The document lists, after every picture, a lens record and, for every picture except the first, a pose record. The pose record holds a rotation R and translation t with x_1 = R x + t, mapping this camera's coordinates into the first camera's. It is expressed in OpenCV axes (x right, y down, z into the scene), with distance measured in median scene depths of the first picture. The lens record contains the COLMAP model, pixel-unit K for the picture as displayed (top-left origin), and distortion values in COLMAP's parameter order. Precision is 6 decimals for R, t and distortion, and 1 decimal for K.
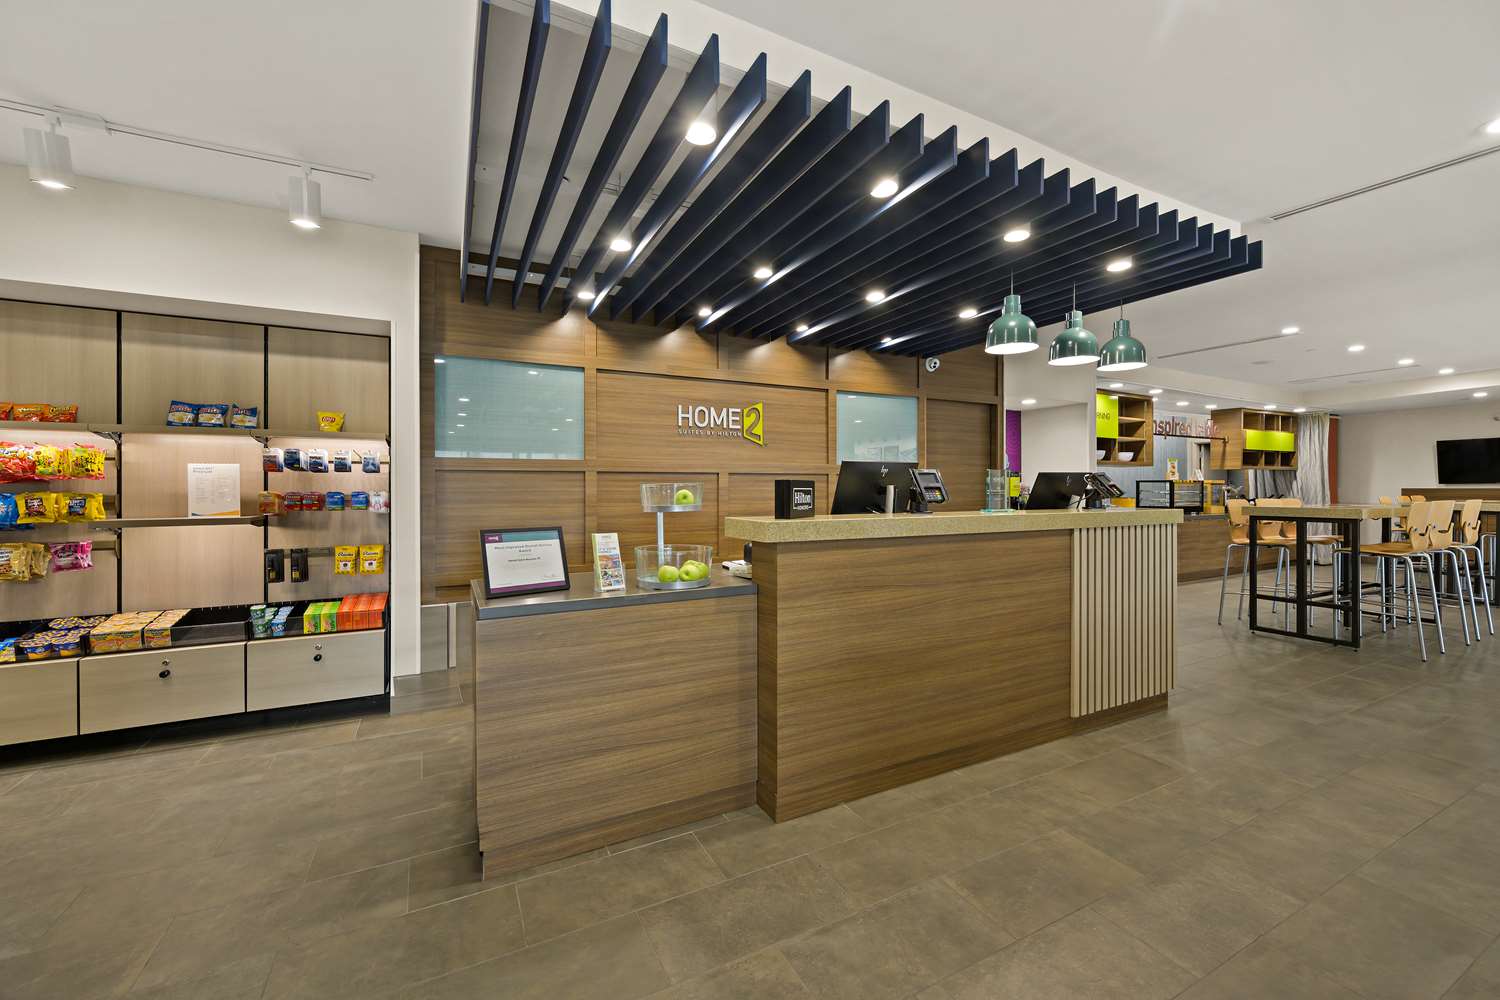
lens RADIAL K [[595.4, 0, 744.6], [0, 595.4, 489.9], [0, 0, 1]] dist [0.001706, 0.000021]
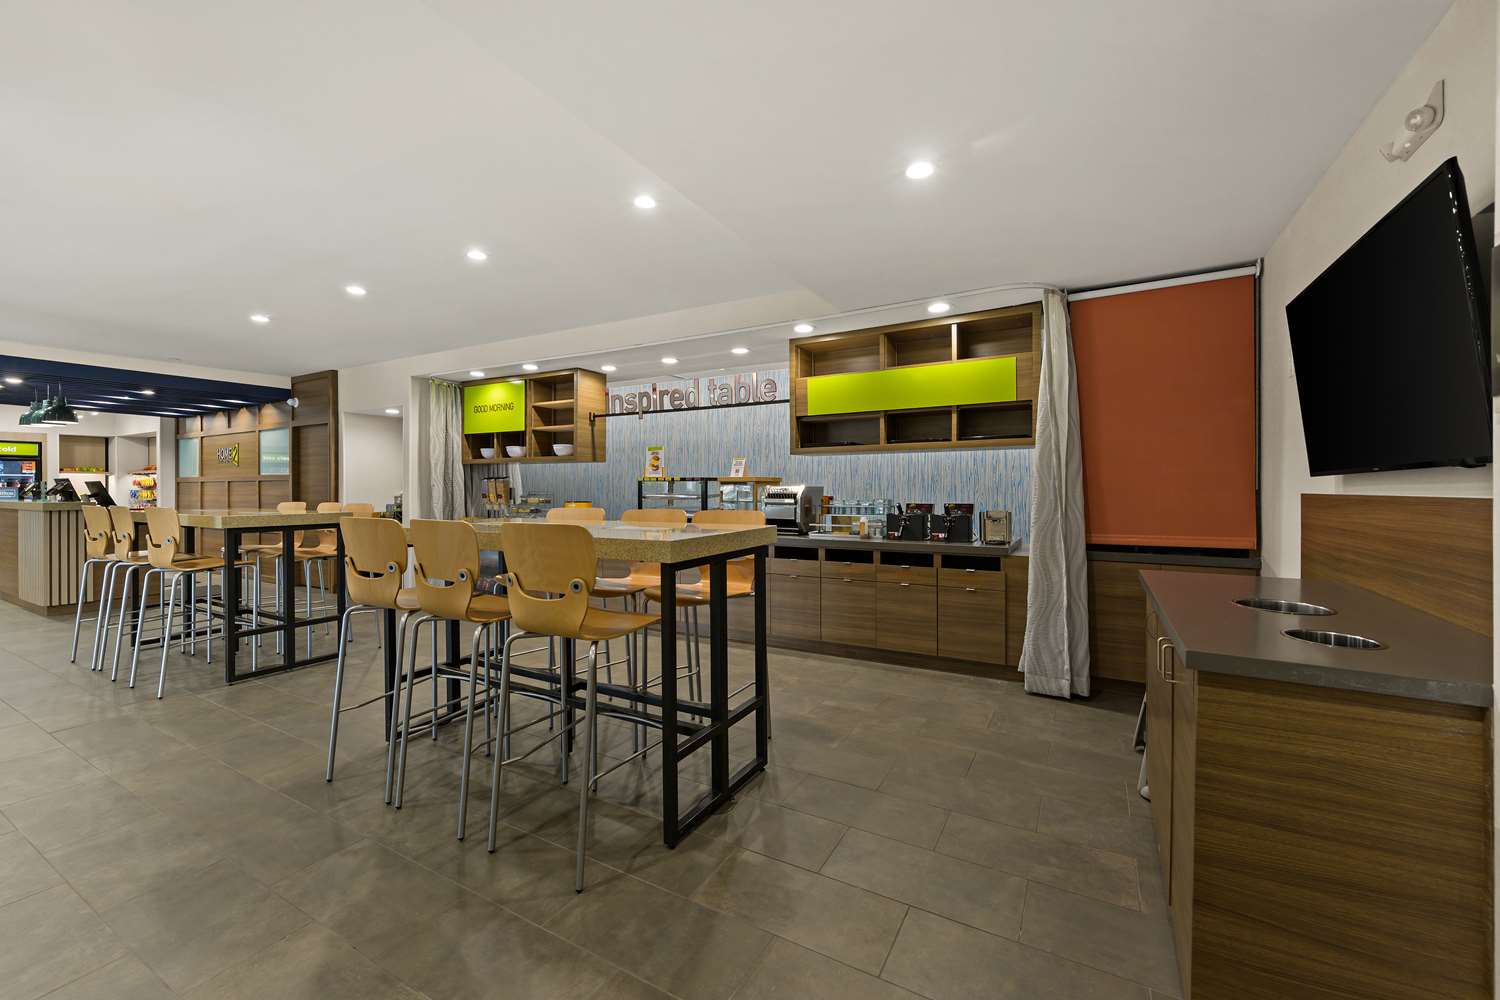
lens RADIAL K [[595.4, 0, 744.6], [0, 595.4, 489.9], [0, 0, 1]] dist [0.001706, 0.000021]
pose [[0.543091, 0.003412, -0.839667, 3.301768], [-0.002191, 0.999994, 0.002647, -0.012719], [0.839671, 0.000402, 0.543096, 1.779865]]
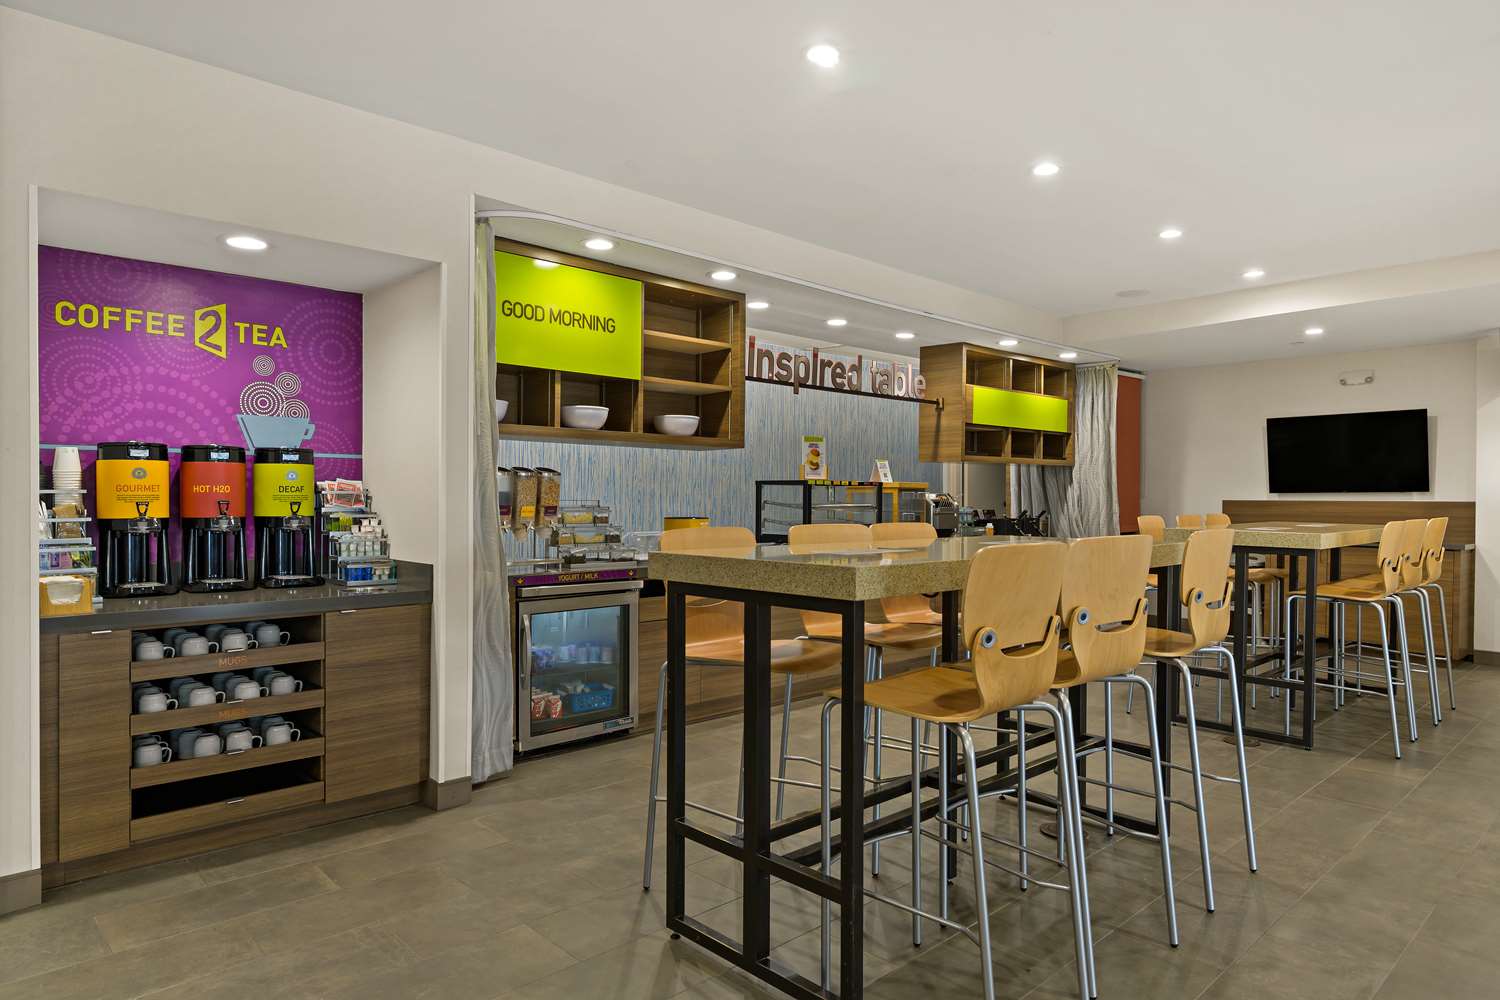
lens RADIAL K [[918.6, 0, 750.0], [0, 918.6, 500.0], [0, 0, 1]] dist [0.003409, 0.000985]
pose [[0.959172, 0.004616, 0.282787, 1.141385], [-0.004515, 0.999989, -0.001009, 0.000085], [-0.282788, -0.000309, 0.959182, 0.765611]]
